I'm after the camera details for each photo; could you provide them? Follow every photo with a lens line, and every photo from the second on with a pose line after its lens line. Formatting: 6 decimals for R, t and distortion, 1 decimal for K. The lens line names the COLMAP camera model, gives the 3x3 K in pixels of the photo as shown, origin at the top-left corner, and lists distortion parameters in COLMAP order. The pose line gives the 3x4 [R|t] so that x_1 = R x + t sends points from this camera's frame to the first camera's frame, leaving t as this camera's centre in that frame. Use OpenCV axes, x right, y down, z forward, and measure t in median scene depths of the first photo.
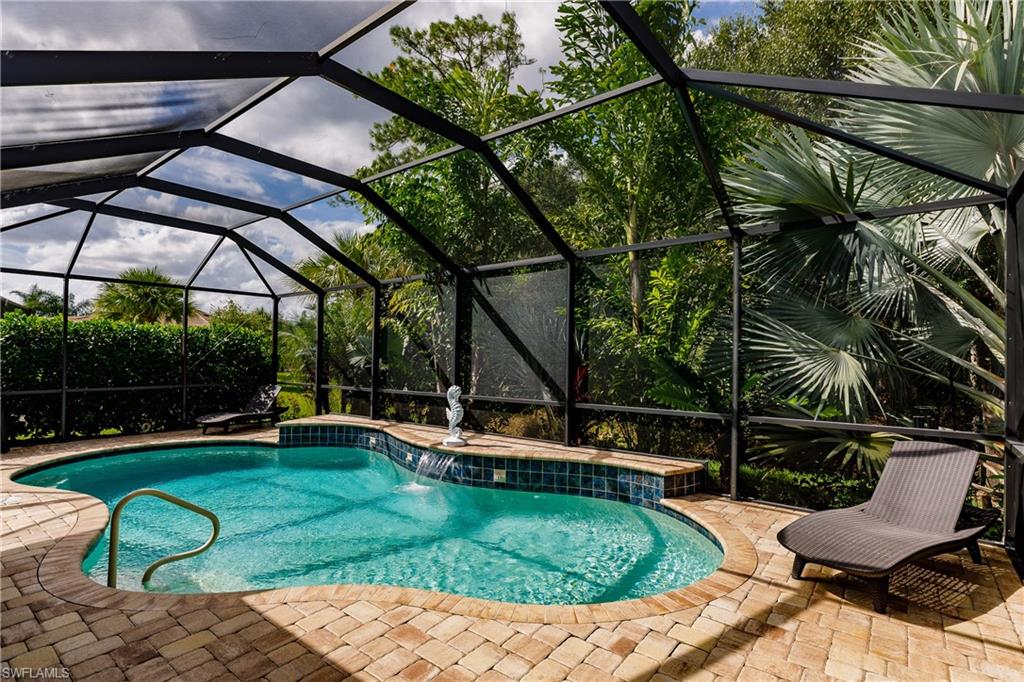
lens RADIAL K [[503.8, 0, 509.6], [0, 503.8, 346.3], [0, 0, 1]] dist [-0.004661, 0.001646]
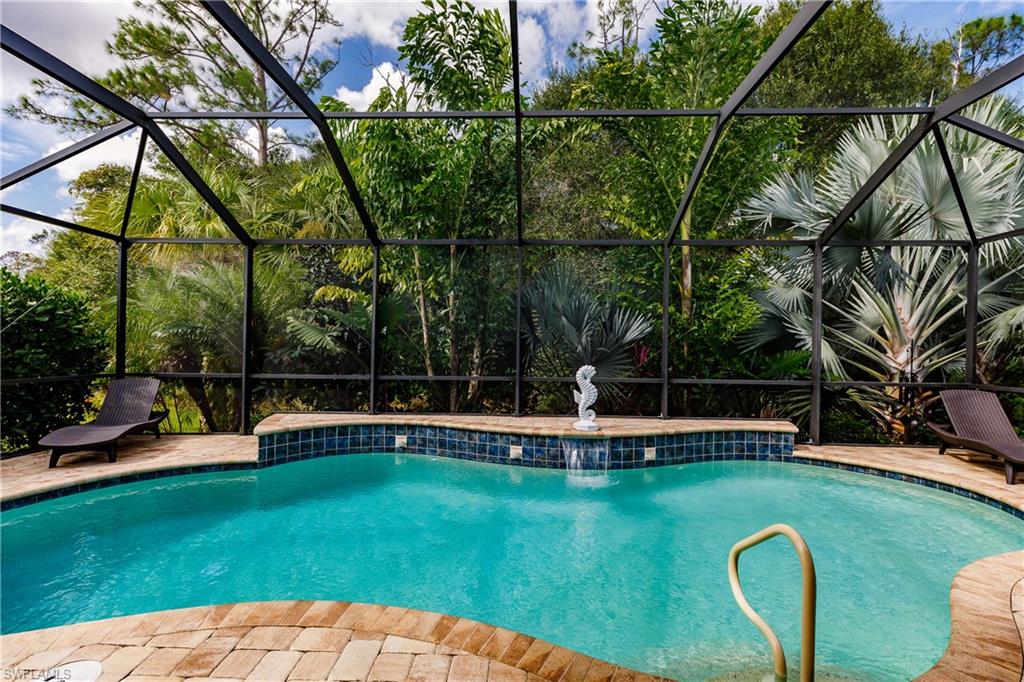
lens RADIAL K [[464.0, 0, 513.3], [0, 464.0, 339.0], [0, 0, 1]] dist [0.001521, -0.000337]
pose [[0.803225, 0.013560, 0.595521, -0.731100], [-0.017133, 0.999853, 0.000343, 0.030395], [-0.595429, -0.010479, 0.803340, 0.390730]]
